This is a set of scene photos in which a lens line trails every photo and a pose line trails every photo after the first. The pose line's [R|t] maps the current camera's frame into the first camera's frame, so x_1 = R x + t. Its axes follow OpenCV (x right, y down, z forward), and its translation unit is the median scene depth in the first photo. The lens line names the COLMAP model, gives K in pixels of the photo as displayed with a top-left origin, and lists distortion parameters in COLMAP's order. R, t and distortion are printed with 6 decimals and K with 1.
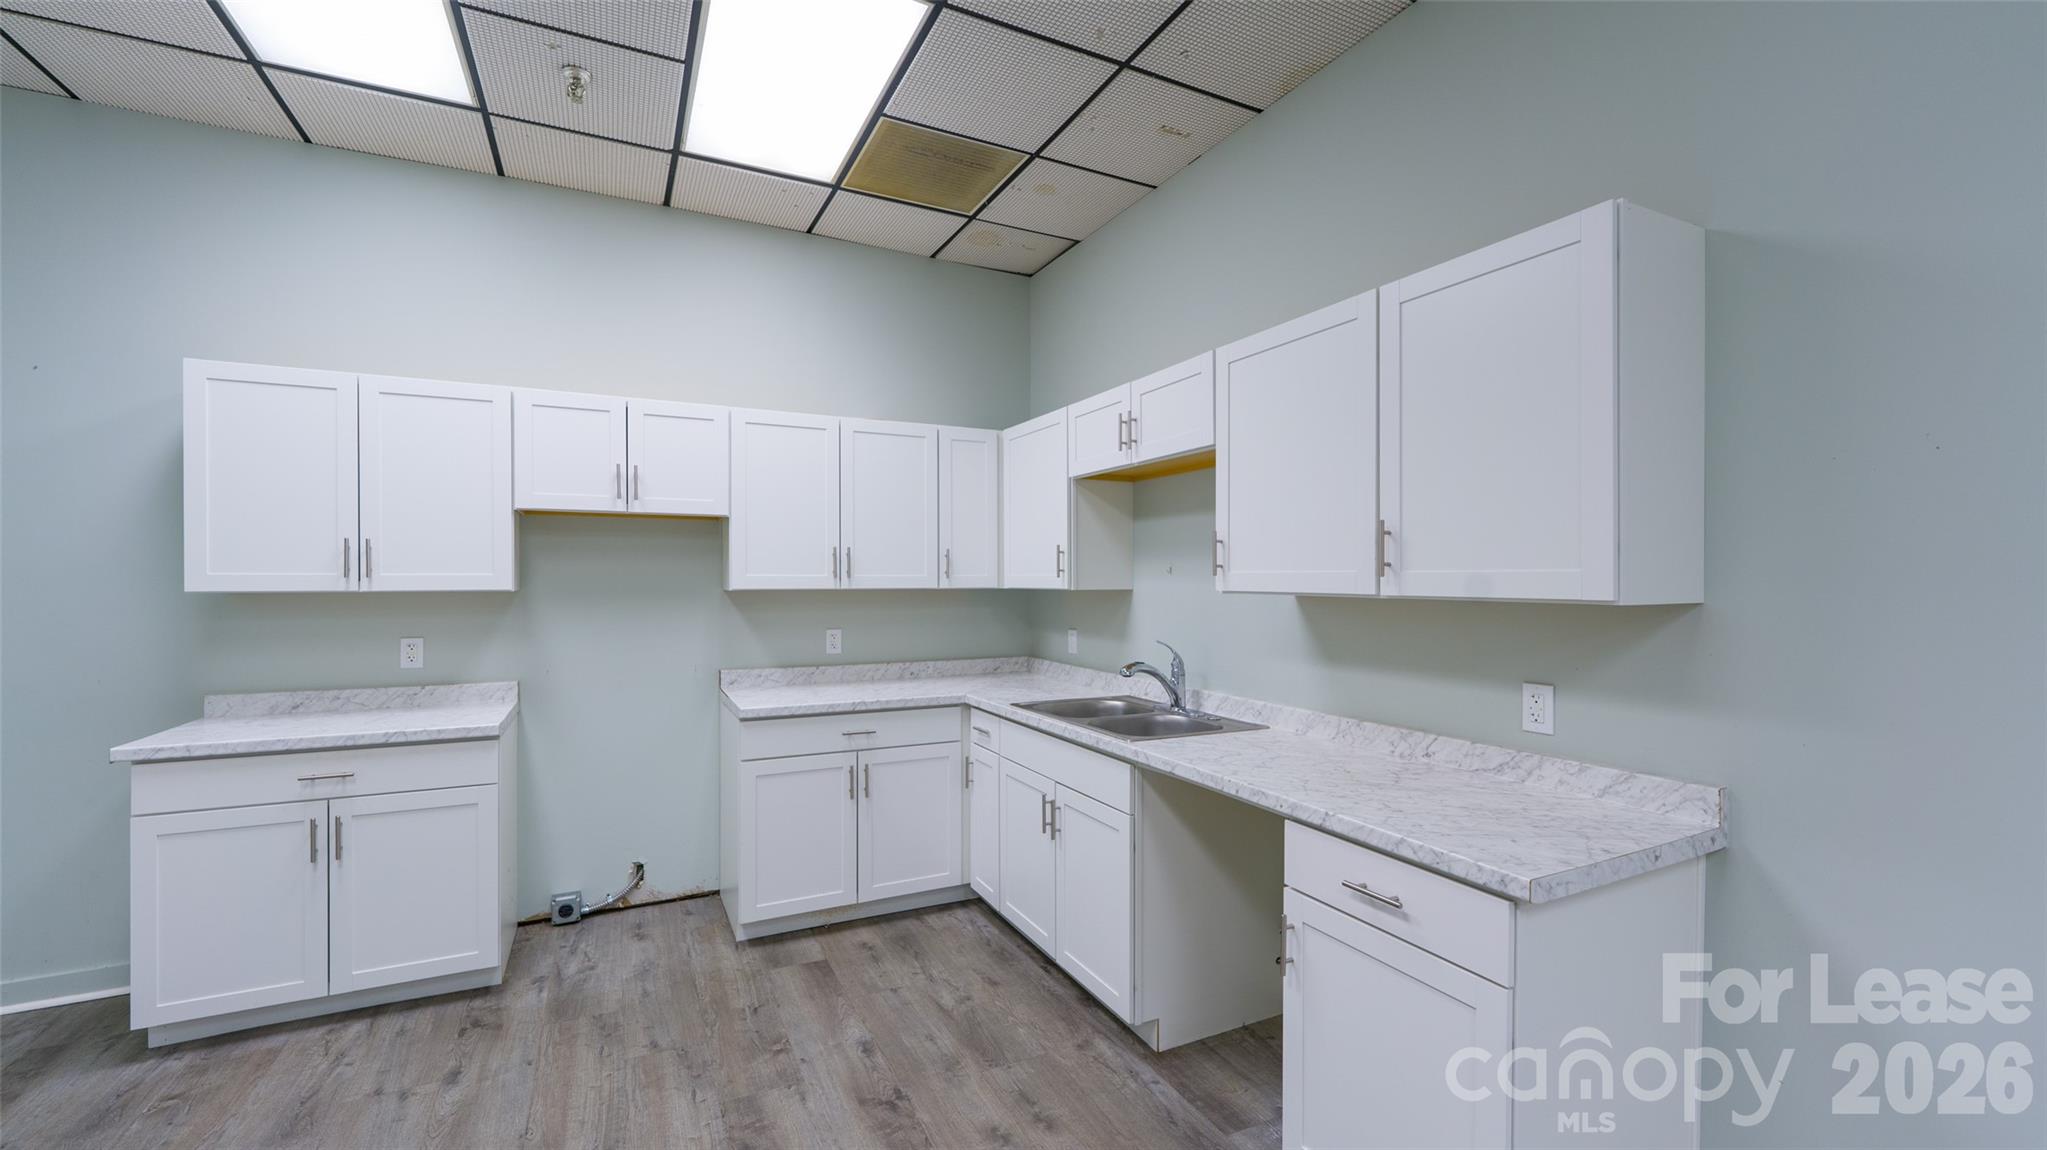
lens RADIAL K [[821.5, 0, 1022.1], [0, 821.5, 581.4], [0, 0, 1]] dist [0.000367, 0.000000]
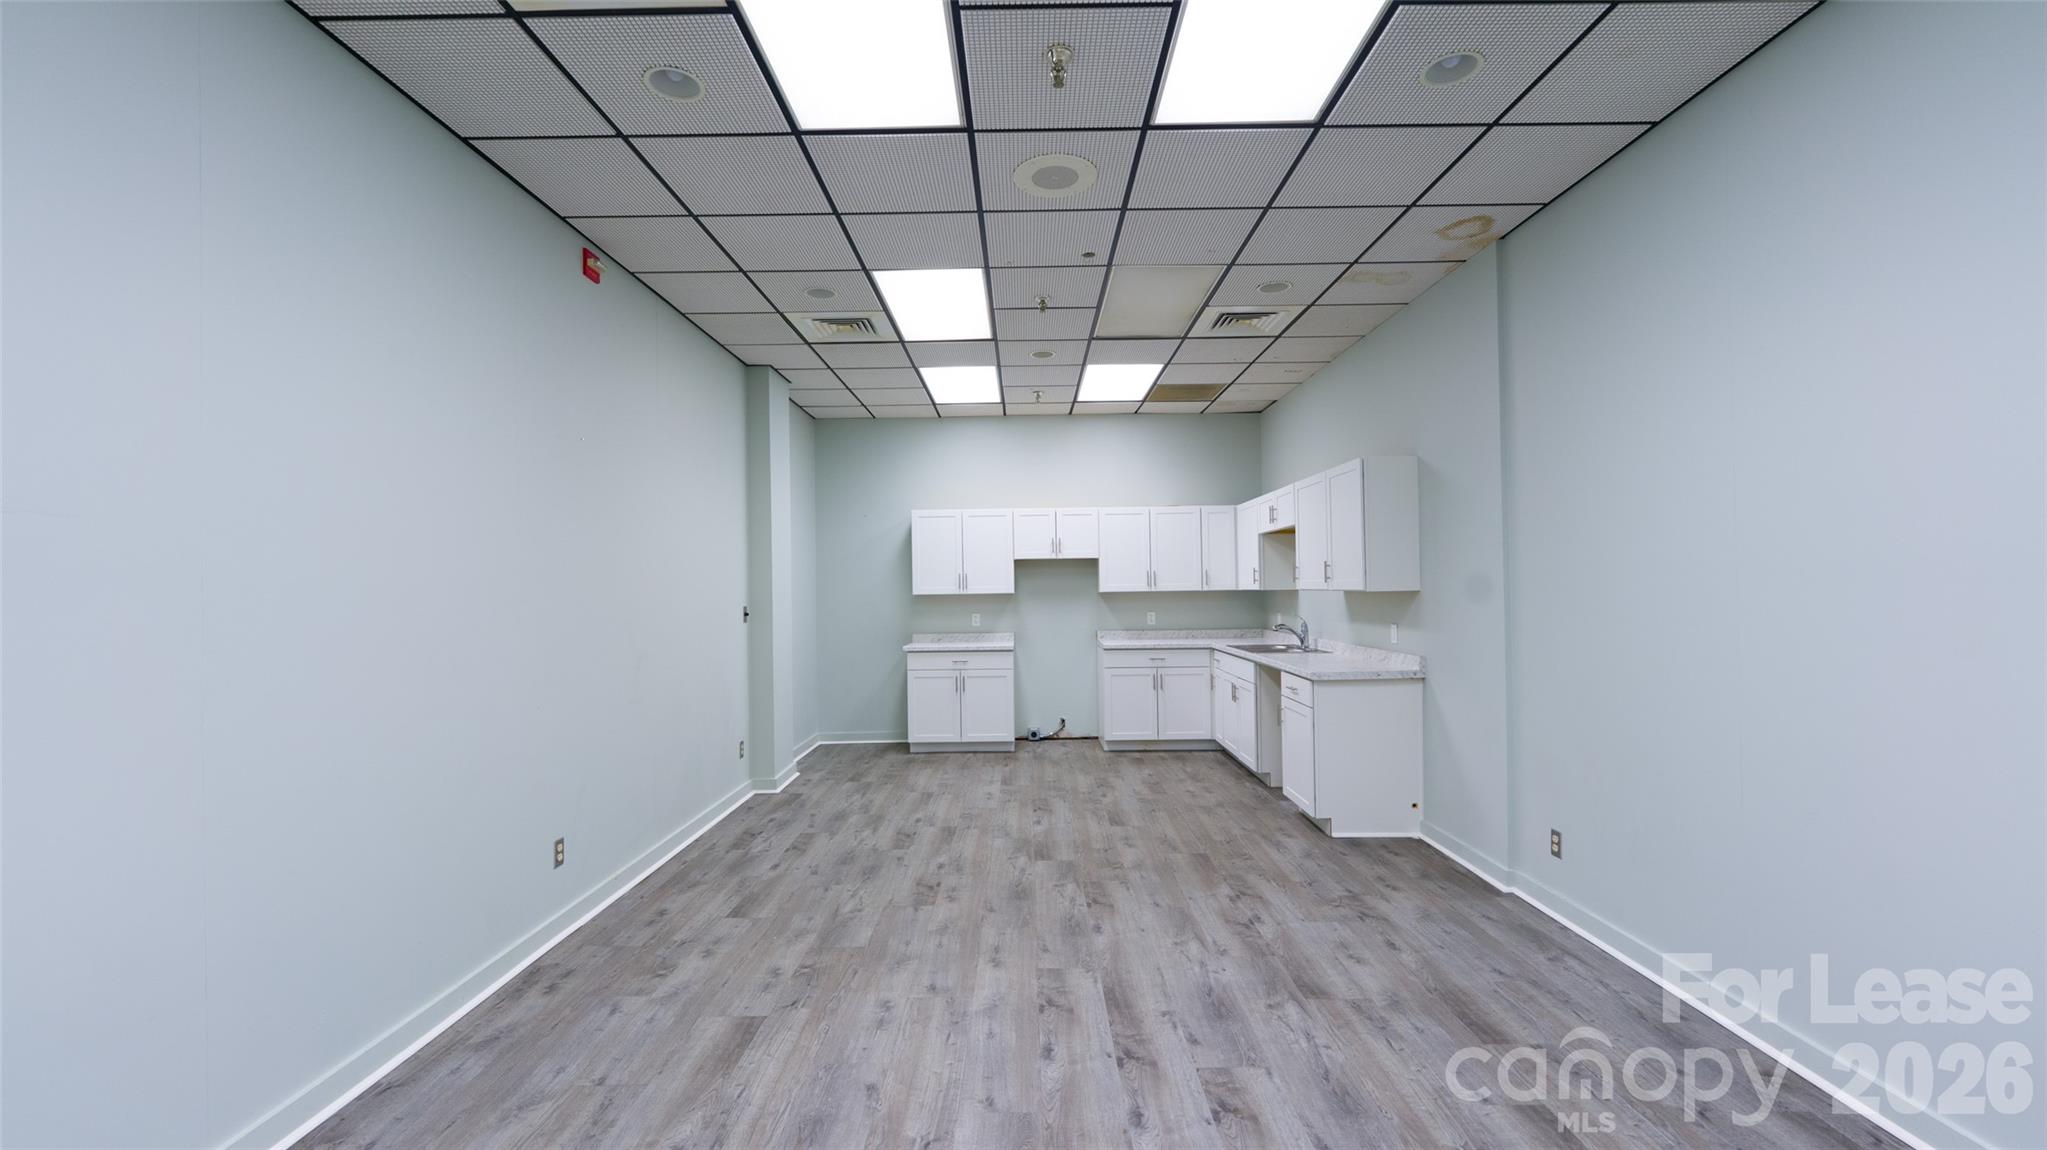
lens RADIAL K [[821.5, 0, 1022.1], [0, 821.5, 581.4], [0, 0, 1]] dist [0.000367, 0.000000]
pose [[0.893650, -0.017746, -0.448413, 0.446795], [0.013793, 0.999832, -0.012079, 0.005327], [0.448552, 0.004610, 0.893745, -1.059842]]
